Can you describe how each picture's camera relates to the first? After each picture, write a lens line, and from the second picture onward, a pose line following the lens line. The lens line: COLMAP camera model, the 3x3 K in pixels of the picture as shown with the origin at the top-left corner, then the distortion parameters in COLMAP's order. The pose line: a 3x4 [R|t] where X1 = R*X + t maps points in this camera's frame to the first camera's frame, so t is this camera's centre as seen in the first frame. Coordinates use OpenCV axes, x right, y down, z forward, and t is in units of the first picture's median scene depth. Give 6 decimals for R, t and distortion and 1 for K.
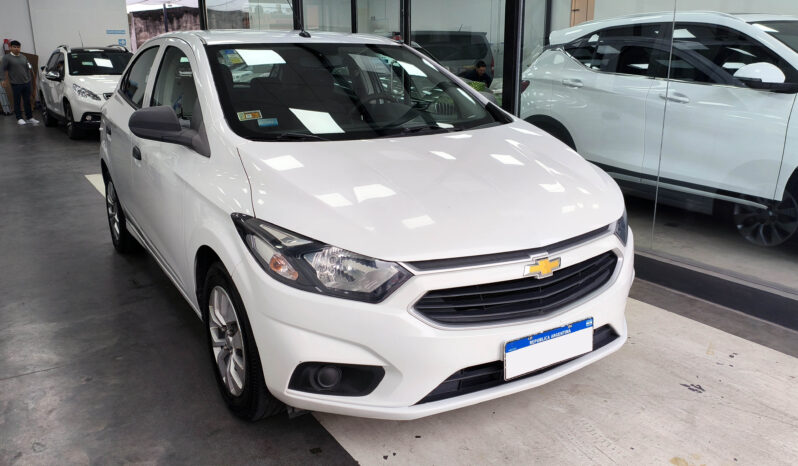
lens RADIAL K [[675.4, 0, 375.4], [0, 675.4, 231.7], [0, 0, 1]] dist [0.006772, 0.001130]
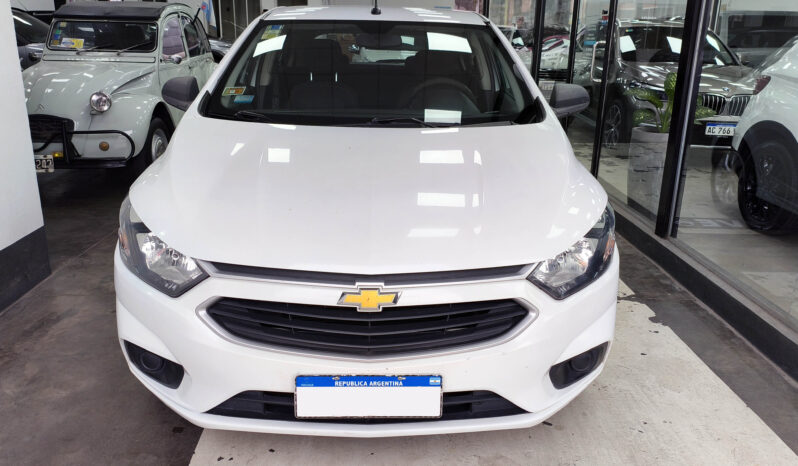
lens RADIAL K [[651.0, 0, 396.0], [0, 651.0, 254.6], [0, 0, 1]] dist [0.008046, 0.000203]
pose [[0.855108, 0.173196, -0.488665, 0.656747], [-0.143586, 0.984796, 0.097779, -0.082930], [0.498171, -0.013446, 0.866975, 0.335029]]
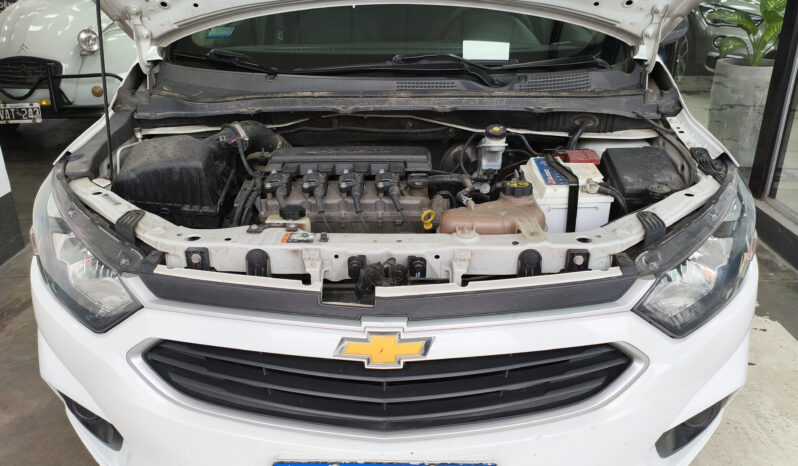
lens RADIAL K [[651.0, 0, 396.0], [0, 651.0, 254.6], [0, 0, 1]] dist [0.008046, 0.000203]
pose [[0.831905, 0.215128, -0.511522, 0.501123], [-0.129962, 0.971691, 0.197296, -0.119216], [0.539485, -0.097653, 0.836313, 0.595963]]
